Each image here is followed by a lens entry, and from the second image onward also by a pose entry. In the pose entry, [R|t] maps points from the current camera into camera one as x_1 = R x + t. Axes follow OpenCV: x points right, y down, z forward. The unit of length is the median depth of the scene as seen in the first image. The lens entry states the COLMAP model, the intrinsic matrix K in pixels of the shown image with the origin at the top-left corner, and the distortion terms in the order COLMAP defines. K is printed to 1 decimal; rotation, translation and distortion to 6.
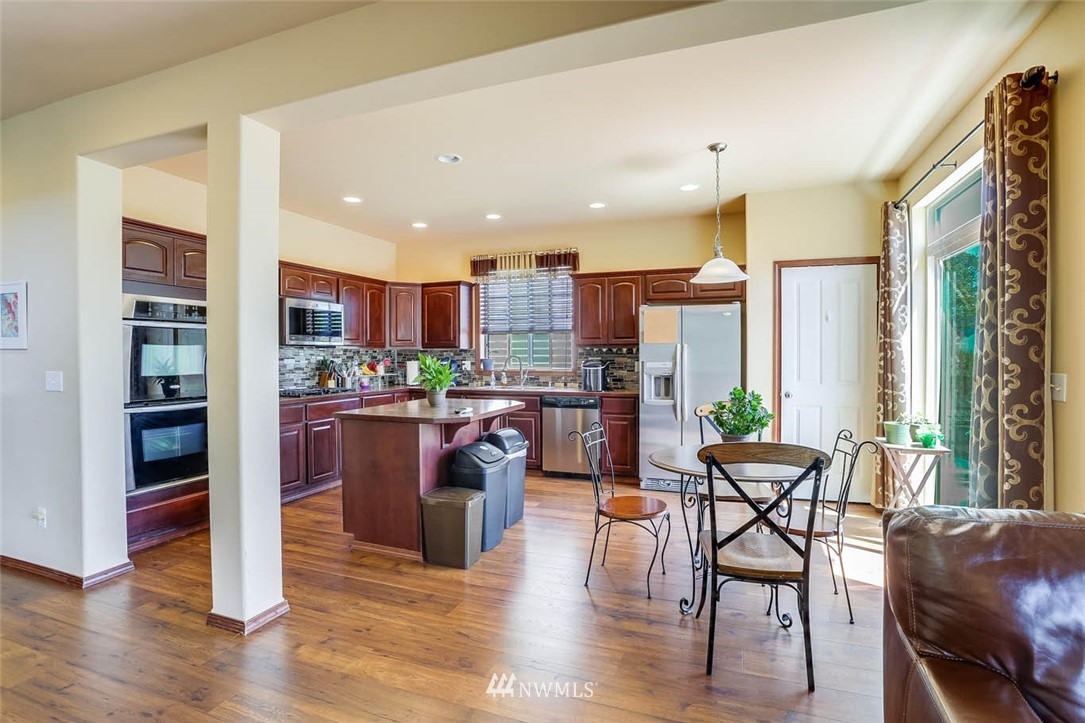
lens RADIAL K [[531.8, 0, 535.5], [0, 531.8, 364.2], [0, 0, 1]] dist [-0.041376, 0.014587]
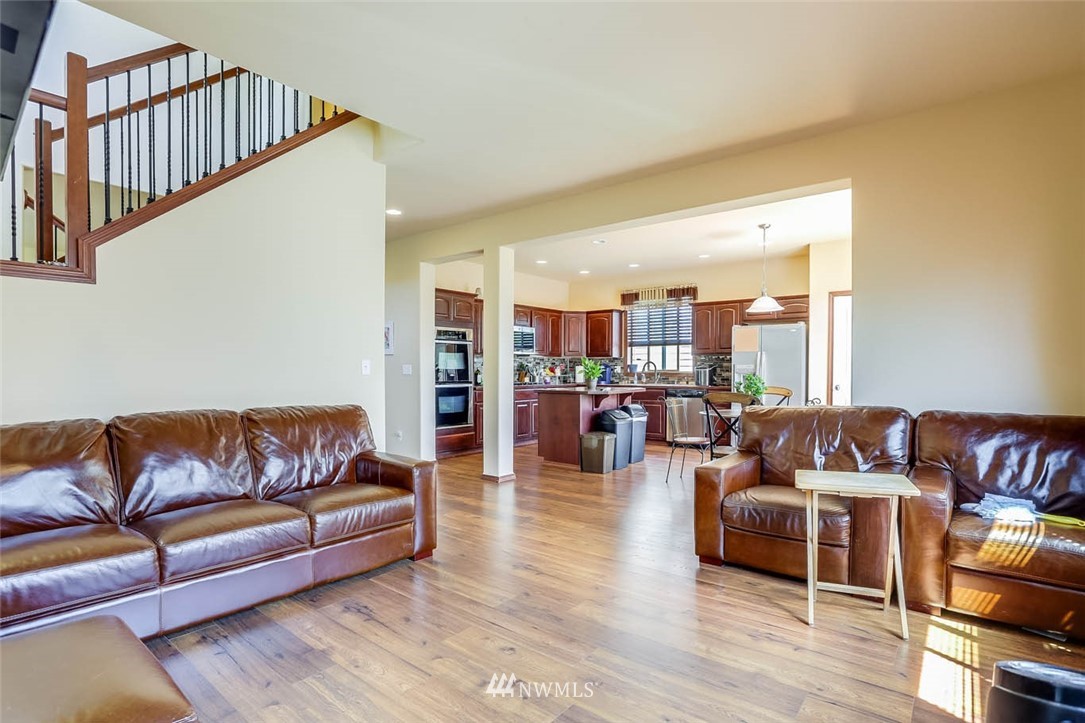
lens RADIAL K [[555.8, 0, 546.0], [0, 555.8, 372.5], [0, 0, 1]] dist [-0.005003, 0.000023]
pose [[0.955932, 0.005058, -0.293544, 0.135149], [-0.009971, 0.999834, -0.015242, 0.039434], [0.293418, 0.017497, 0.955824, -0.508245]]
